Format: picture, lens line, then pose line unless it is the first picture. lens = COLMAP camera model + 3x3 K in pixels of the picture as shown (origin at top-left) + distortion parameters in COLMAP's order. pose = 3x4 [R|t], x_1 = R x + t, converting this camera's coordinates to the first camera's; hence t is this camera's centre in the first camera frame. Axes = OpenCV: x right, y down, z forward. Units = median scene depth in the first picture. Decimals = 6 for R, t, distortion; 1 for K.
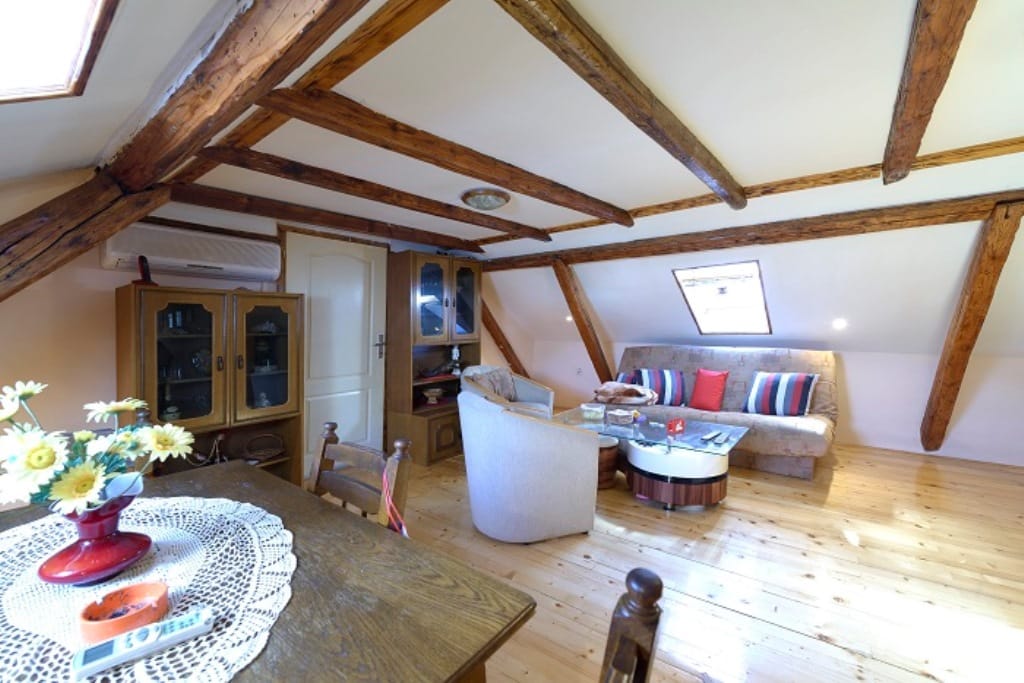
lens RADIAL K [[401.3, 0, 533.3], [0, 401.3, 346.0], [0, 0, 1]] dist [0.001390, 0.000013]
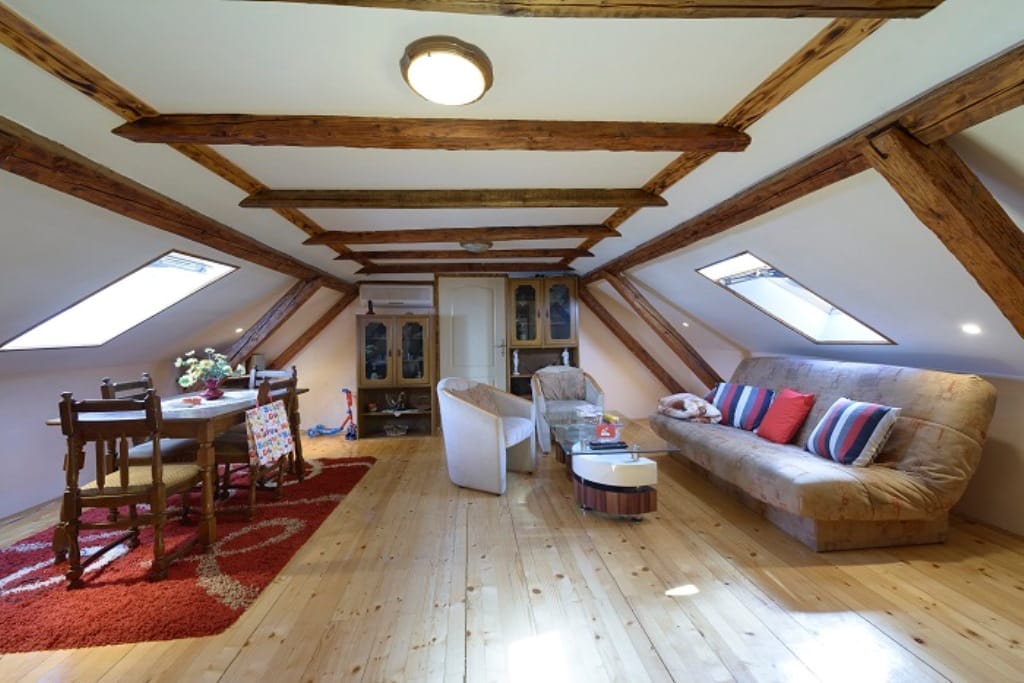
lens RADIAL K [[393.8, 0, 512.0], [0, 393.8, 341.5], [0, 0, 1]] dist [0.000127, -0.000127]
pose [[0.672630, 0.014644, -0.739834, 0.762556], [-0.031755, 0.999454, -0.009088, -0.010059], [0.739297, 0.029606, 0.672728, 0.121723]]
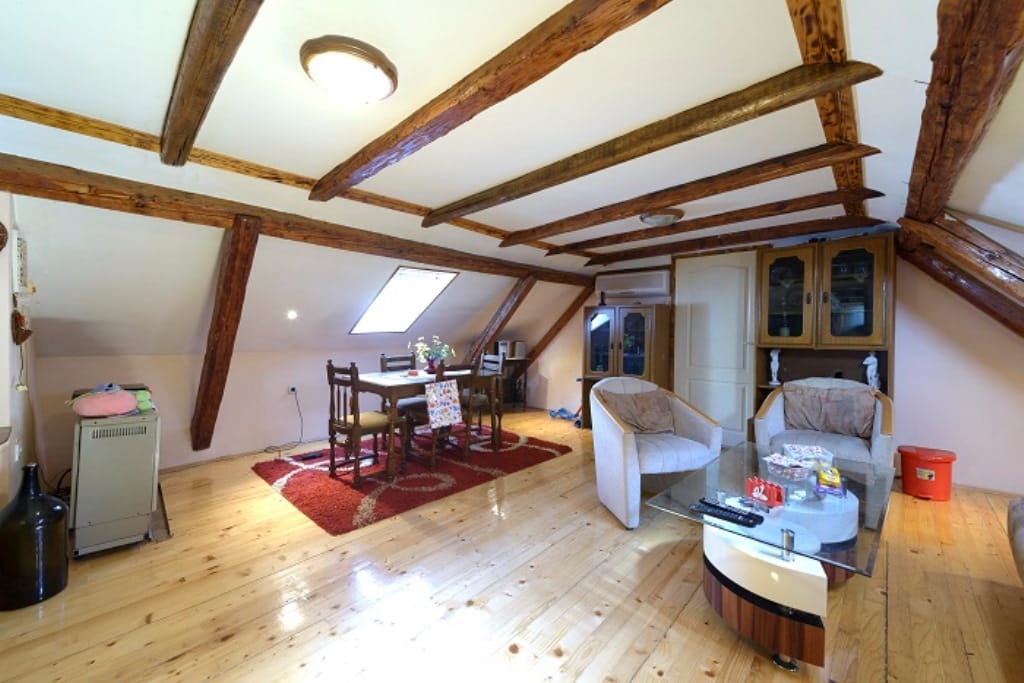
lens RADIAL K [[396.7, 0, 510.0], [0, 396.7, 338.2], [0, 0, 1]] dist [0.016666, 0.000002]
pose [[-0.105553, 0.039245, -0.993639, 0.818351], [-0.049346, 0.997783, 0.044651, -0.036862], [0.993189, 0.053745, -0.103383, 0.544821]]
